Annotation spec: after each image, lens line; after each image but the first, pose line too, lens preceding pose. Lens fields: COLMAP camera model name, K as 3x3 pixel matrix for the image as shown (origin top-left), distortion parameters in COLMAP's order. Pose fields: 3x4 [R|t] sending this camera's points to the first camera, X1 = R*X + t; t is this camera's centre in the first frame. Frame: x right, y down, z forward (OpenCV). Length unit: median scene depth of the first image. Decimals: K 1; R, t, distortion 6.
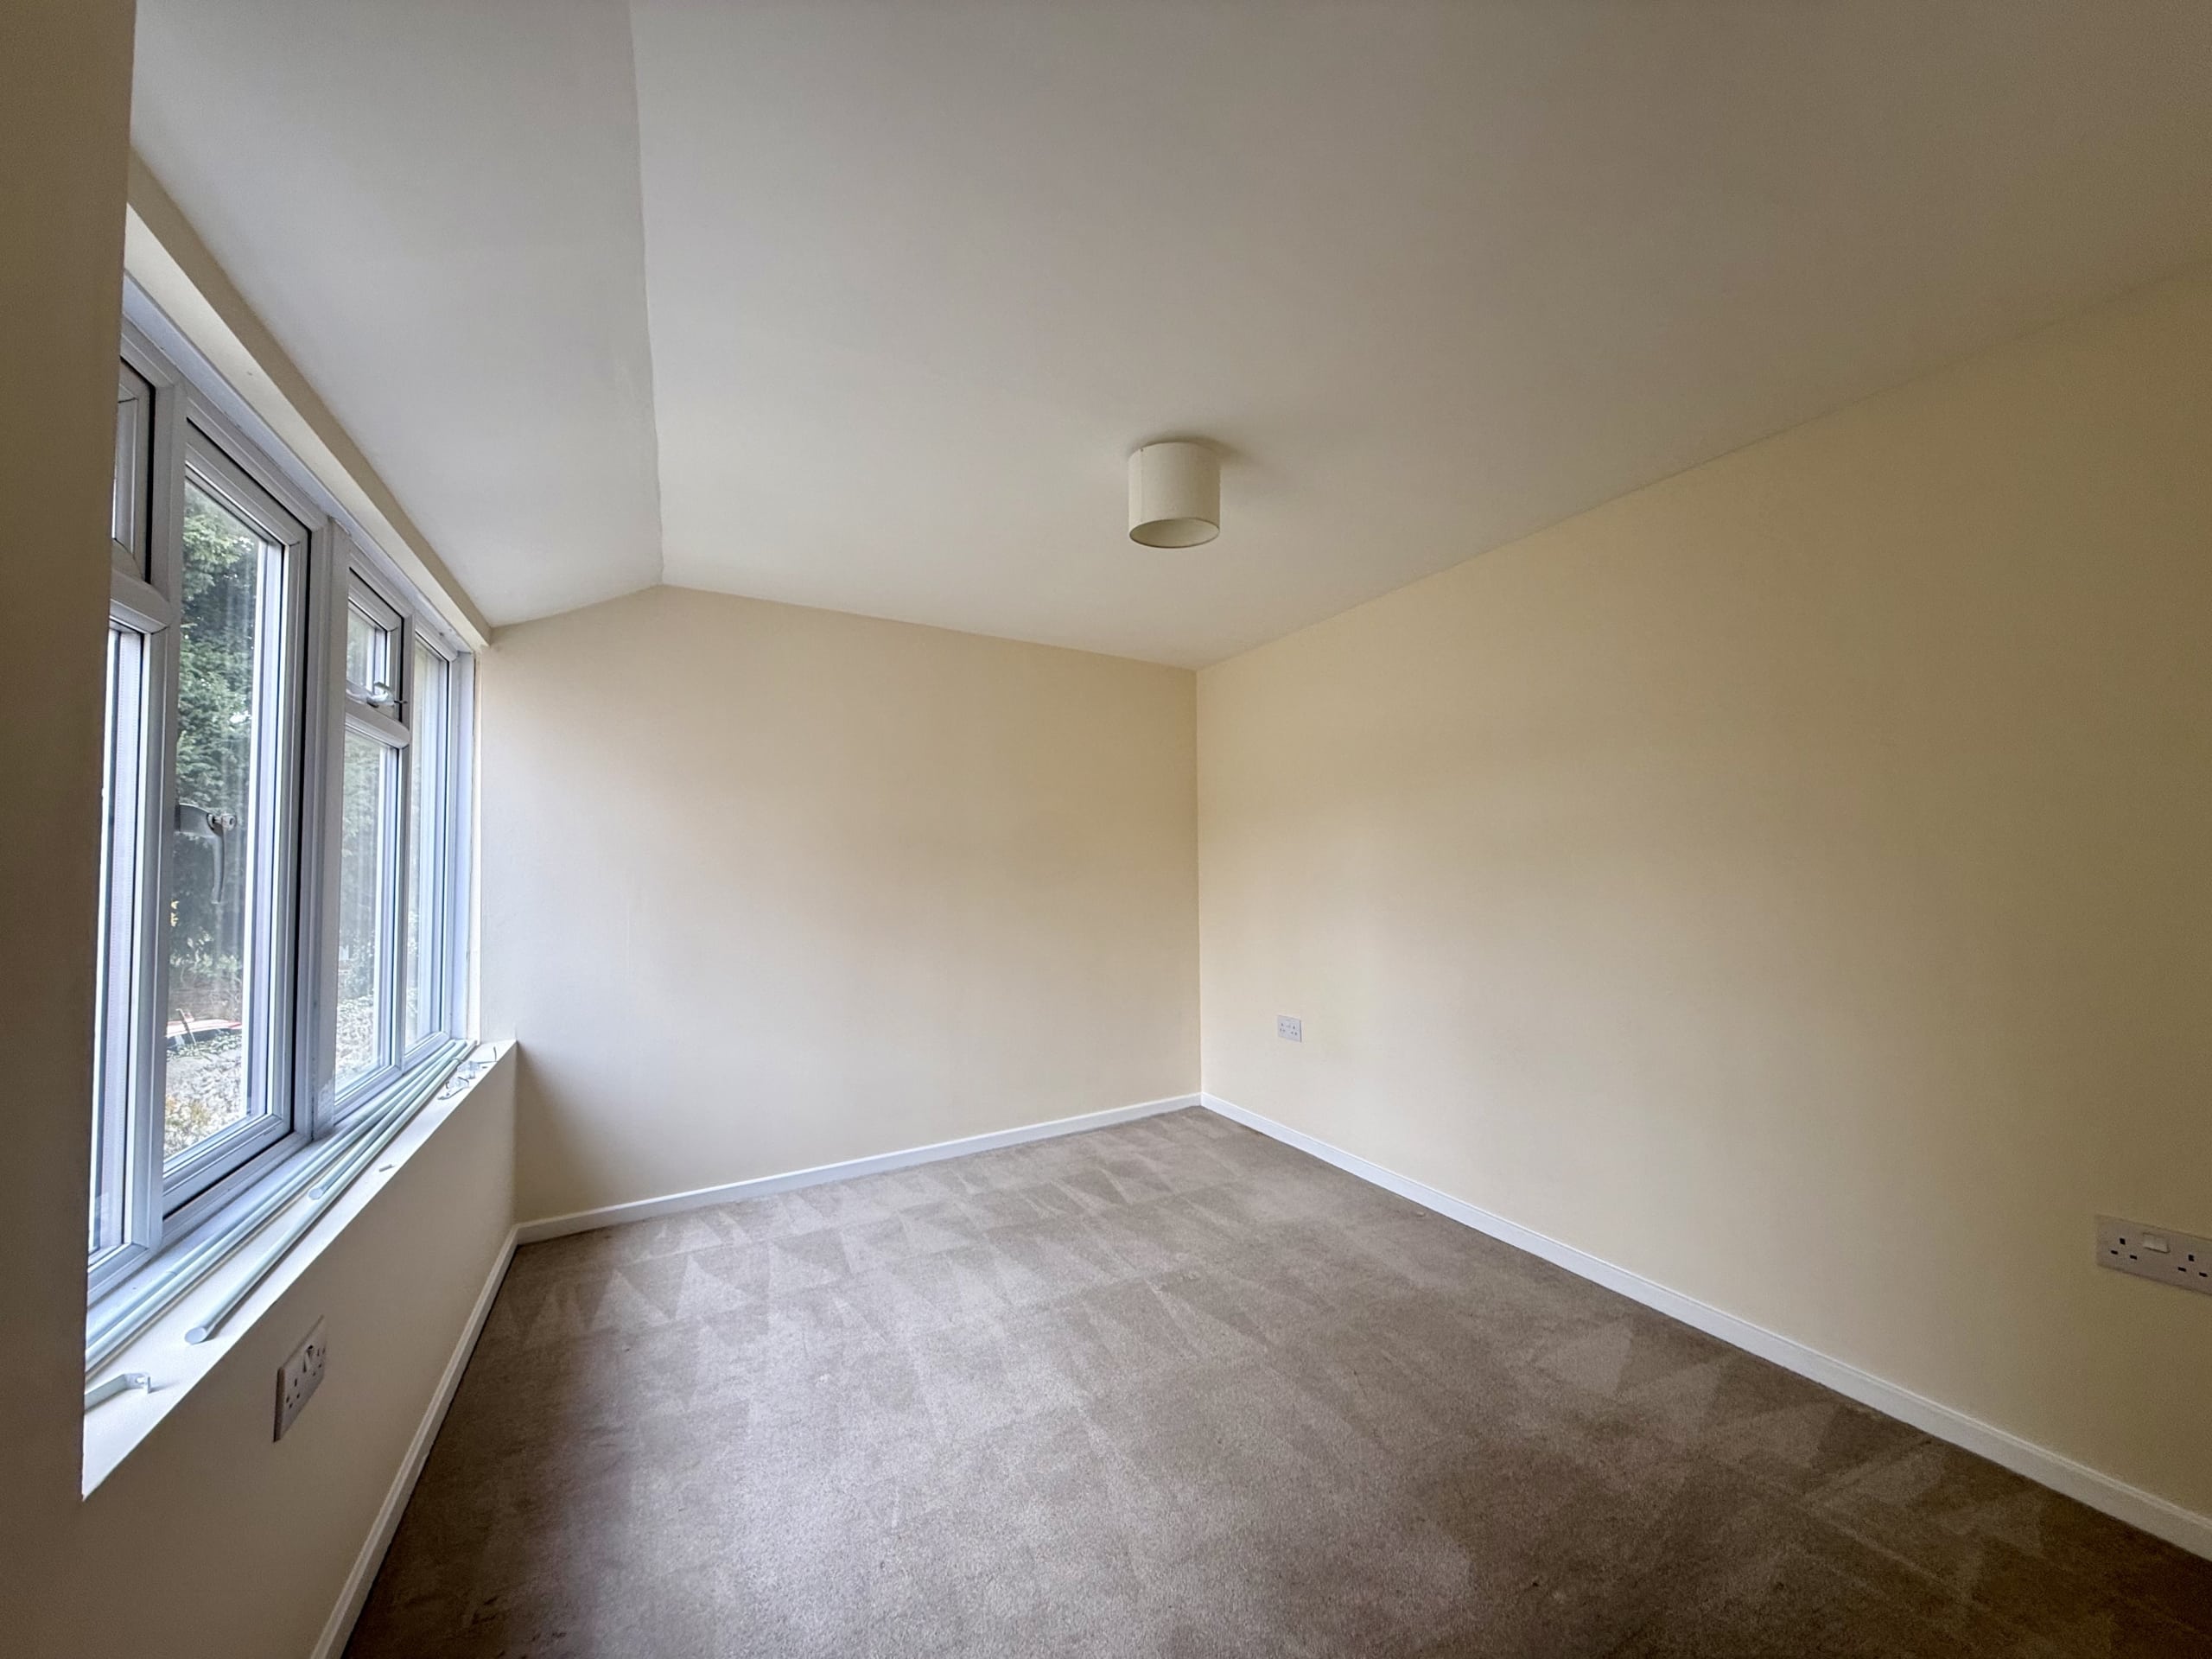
lens RADIAL K [[874.4, 0, 1096.0], [0, 874.4, 823.8], [0, 0, 1]] dist [0.000870, -0.000306]
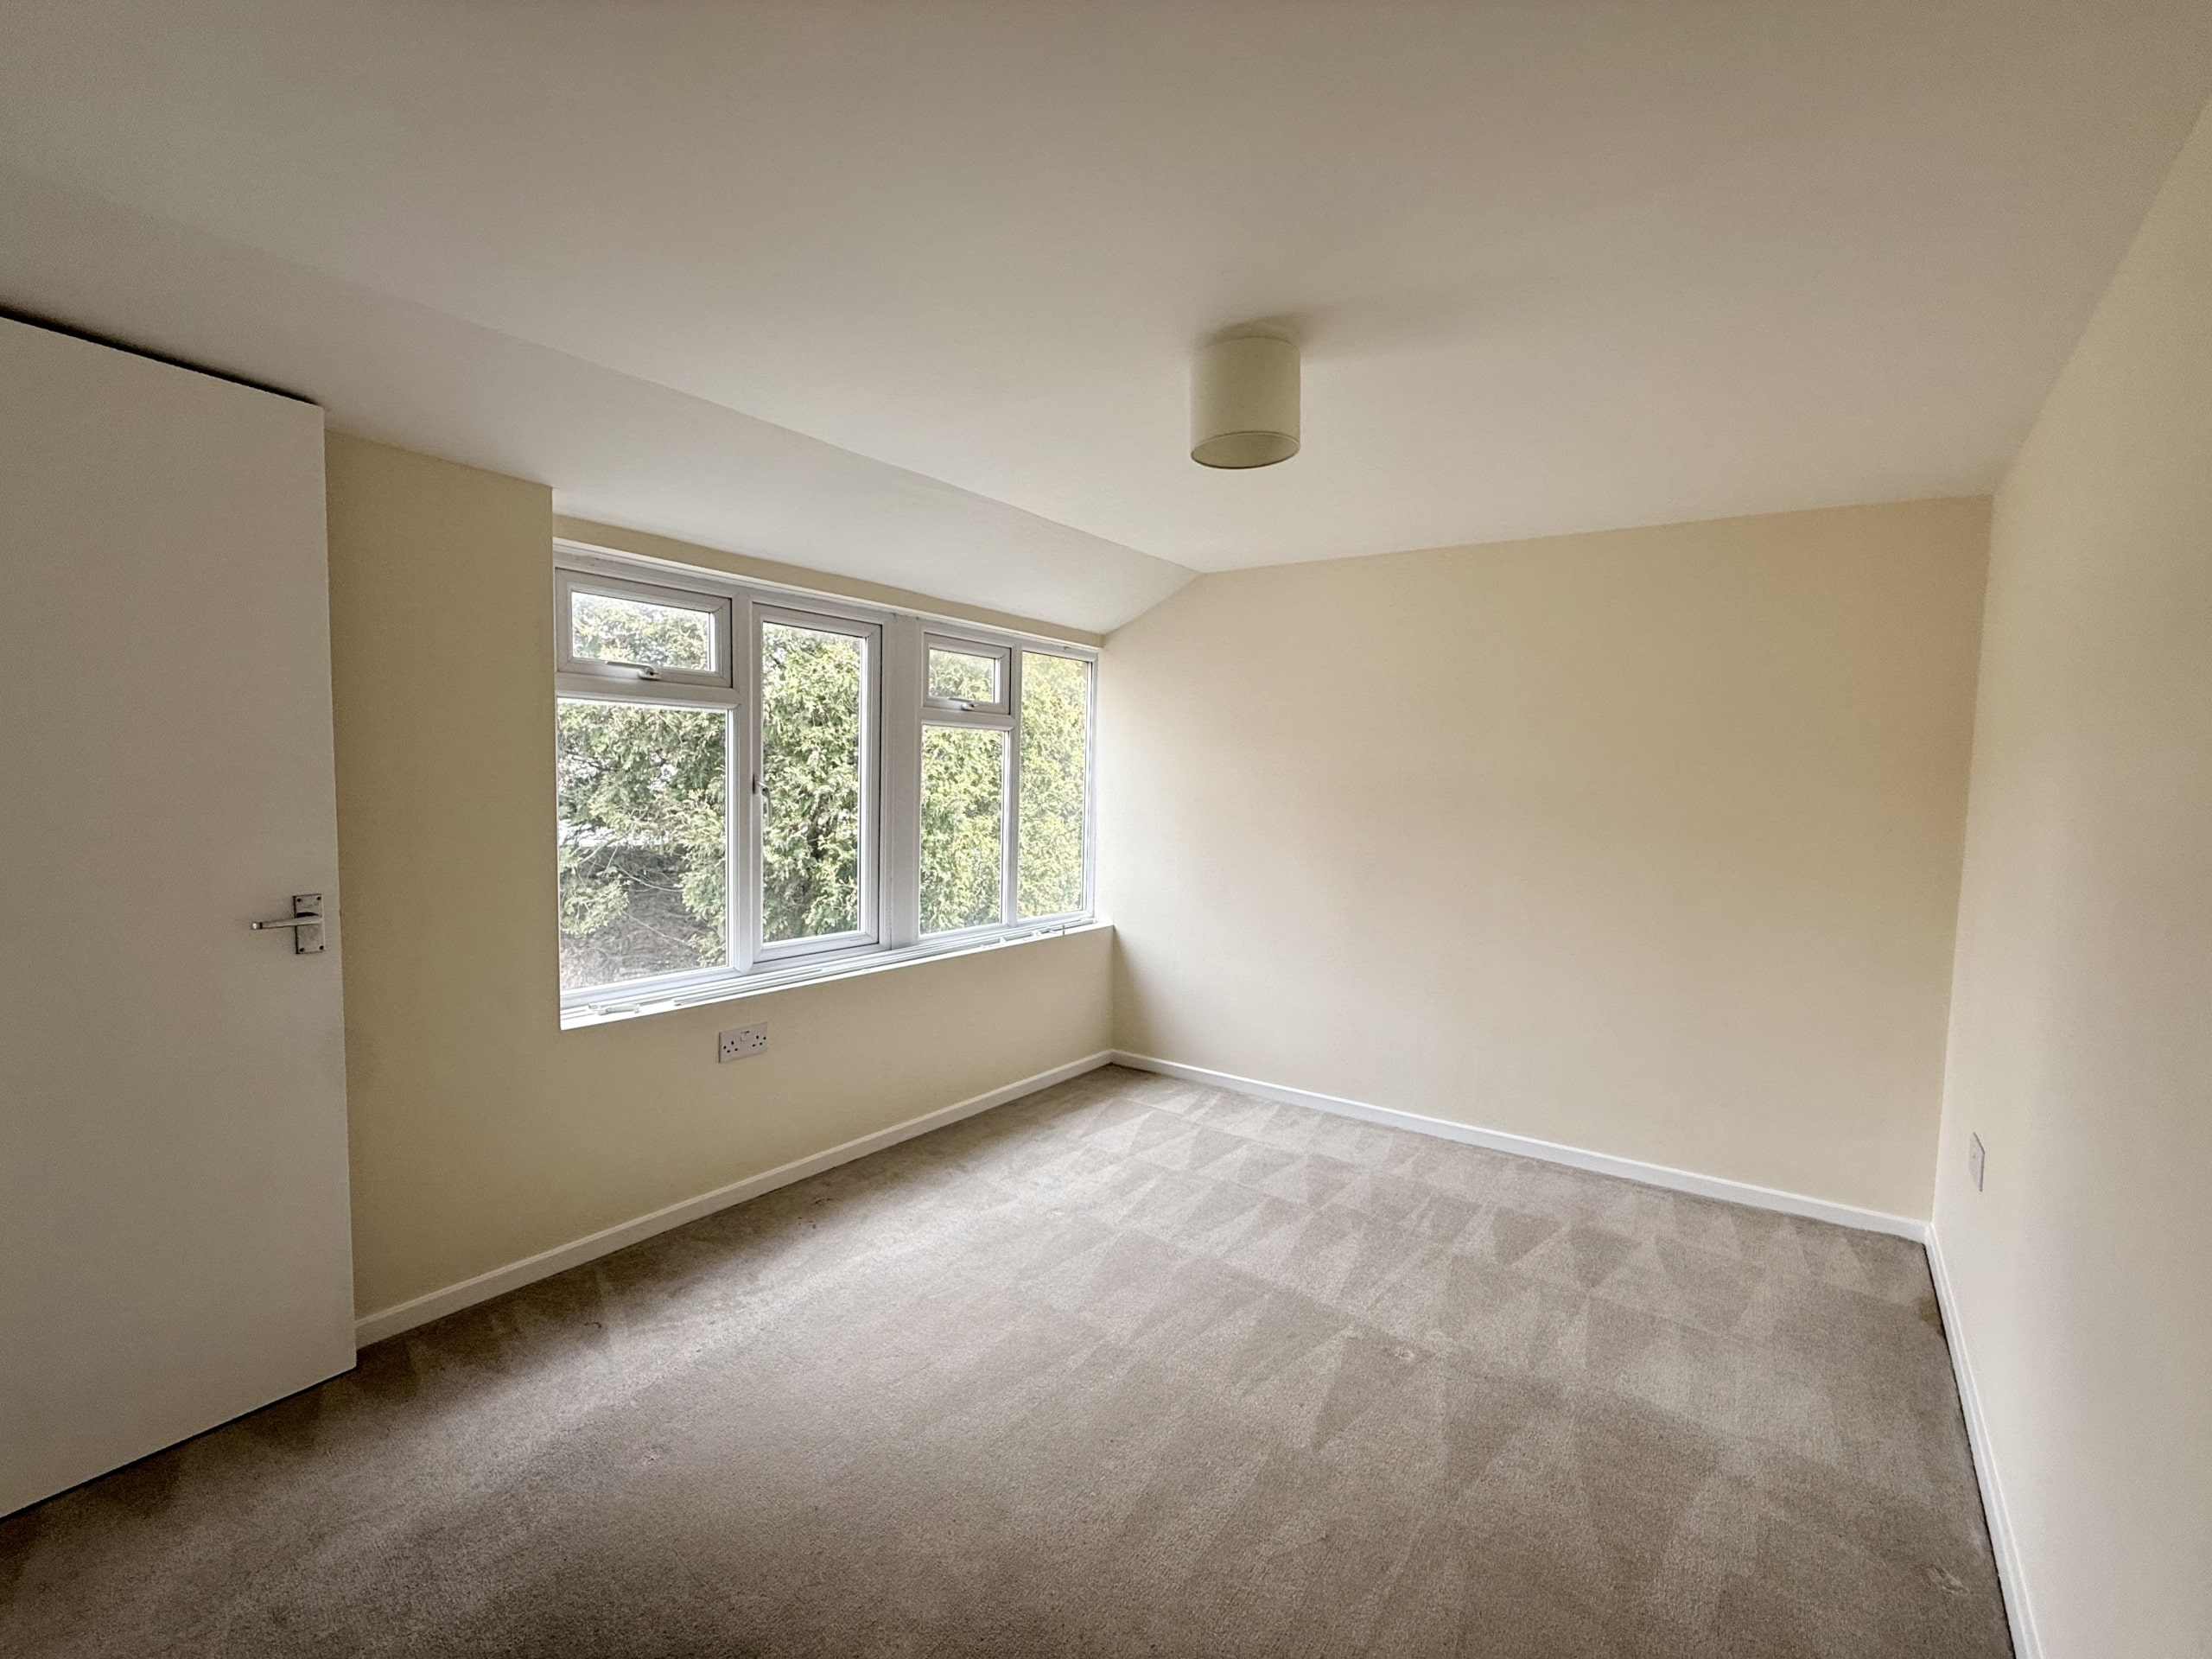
lens RADIAL K [[874.4, 0, 1098.6], [0, 874.4, 837.4], [0, 0, 1]] dist [0.000870, -0.000306]
pose [[0.420602, 0.080698, -0.903649, 0.574514], [0.020741, 0.994921, 0.098502, -0.032609], [0.907008, -0.060173, 0.416792, 0.374365]]
